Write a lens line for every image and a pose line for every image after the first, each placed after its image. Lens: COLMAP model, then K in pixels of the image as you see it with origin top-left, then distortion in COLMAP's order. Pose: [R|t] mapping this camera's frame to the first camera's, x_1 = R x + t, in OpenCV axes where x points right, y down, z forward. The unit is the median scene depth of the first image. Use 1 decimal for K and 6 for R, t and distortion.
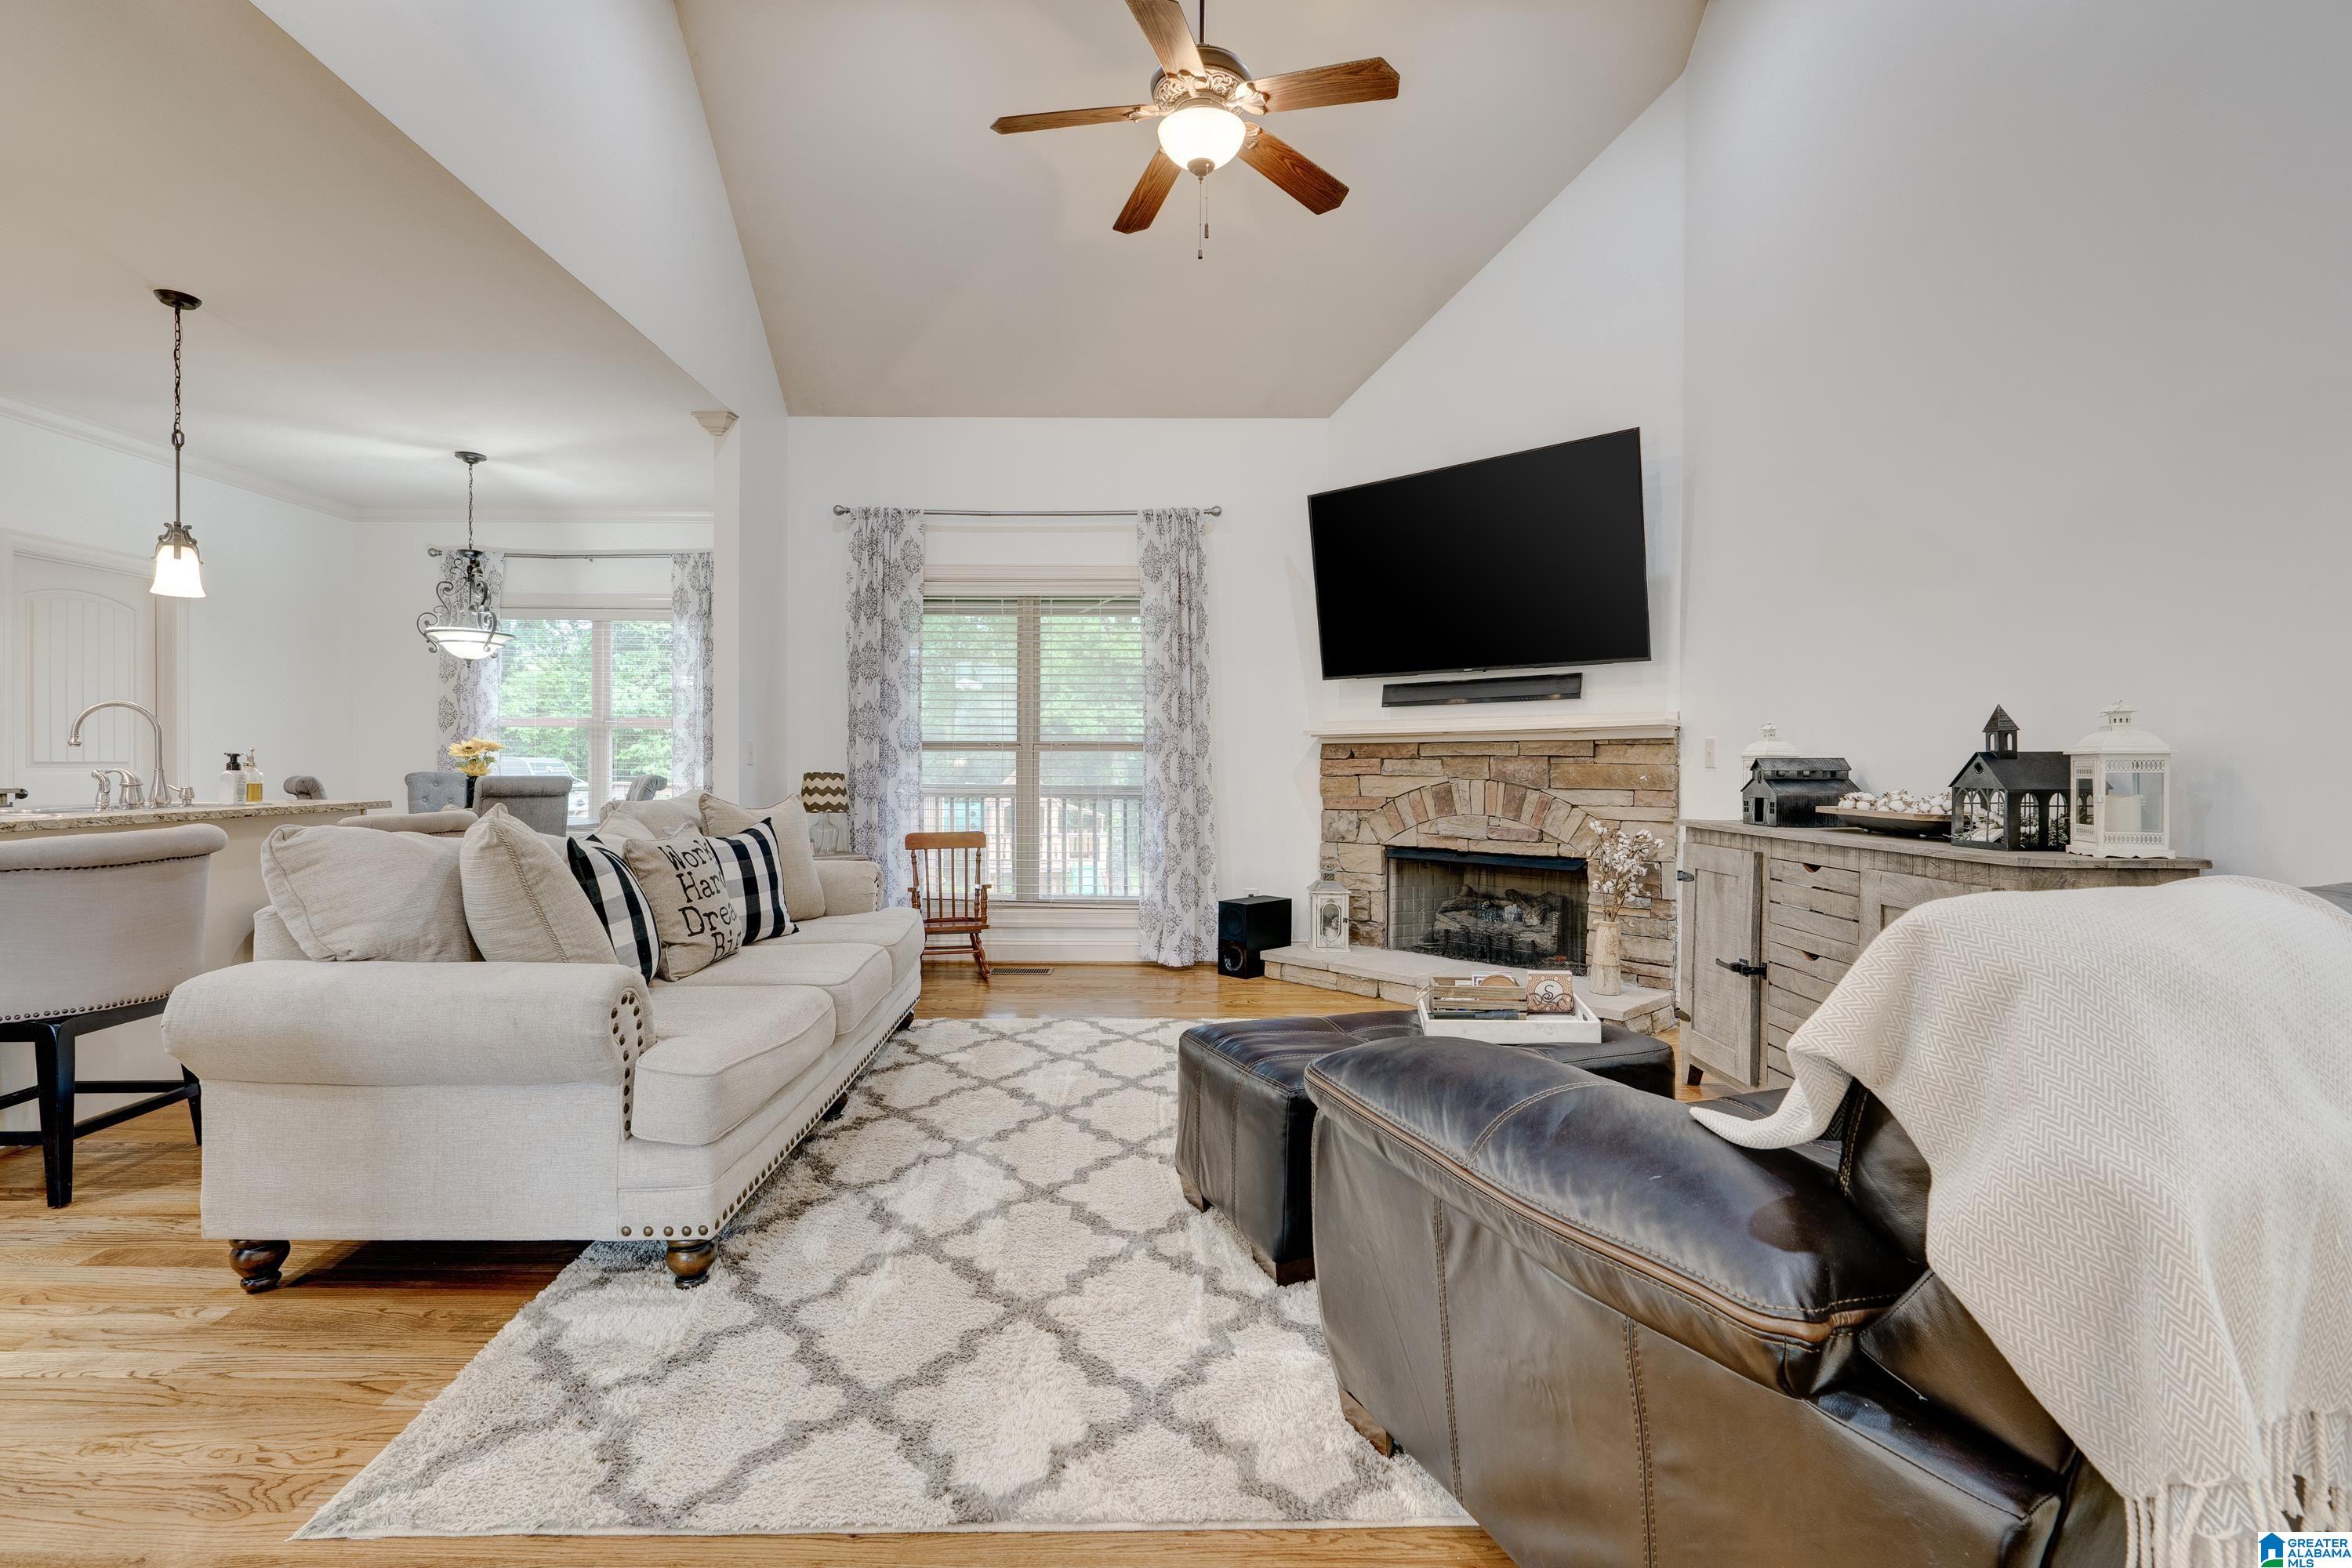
lens RADIAL K [[1093.7, 0, 1143.7], [0, 1093.7, 777.2], [0, 0, 1]] dist [-0.009094, 0.000178]
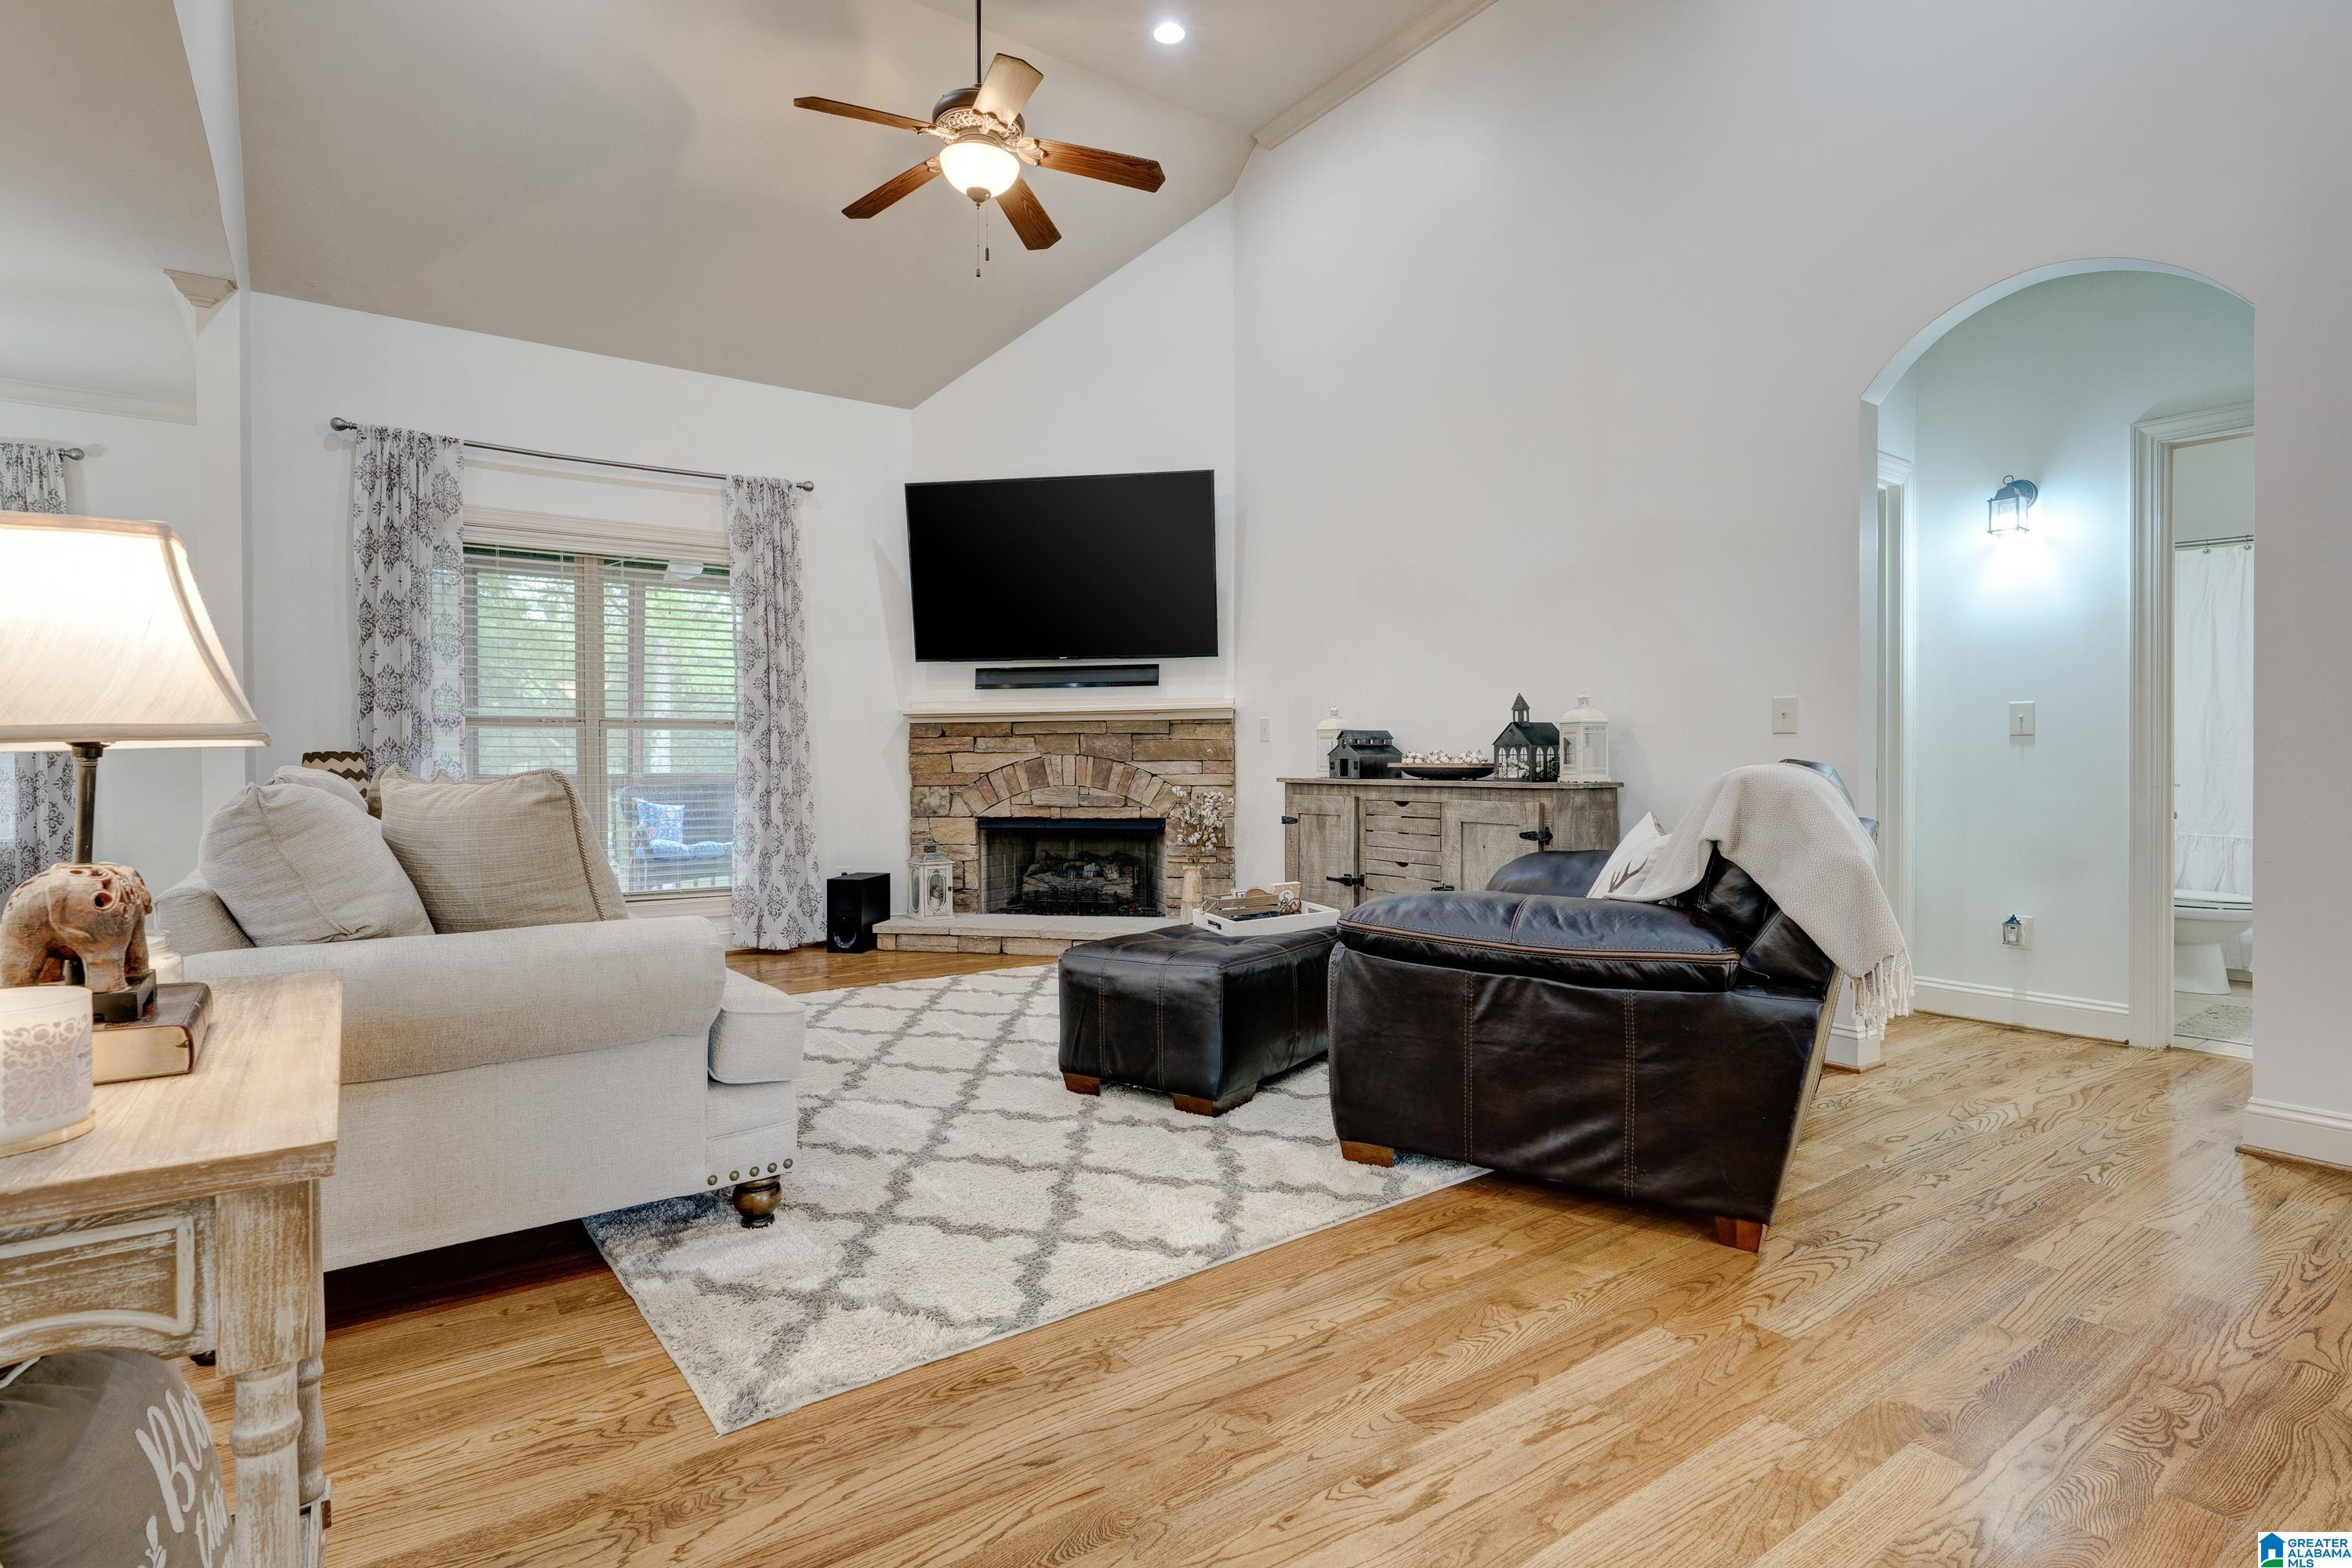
lens RADIAL K [[1163.9, 0, 1173.5], [0, 1163.9, 774.0], [0, 0, 1]] dist [-0.002332, 0.000015]
pose [[0.812885, -0.014742, 0.582237, -0.316405], [0.015244, 0.999876, 0.004033, 0.019288], [-0.582224, 0.005597, 0.813009, -0.050262]]
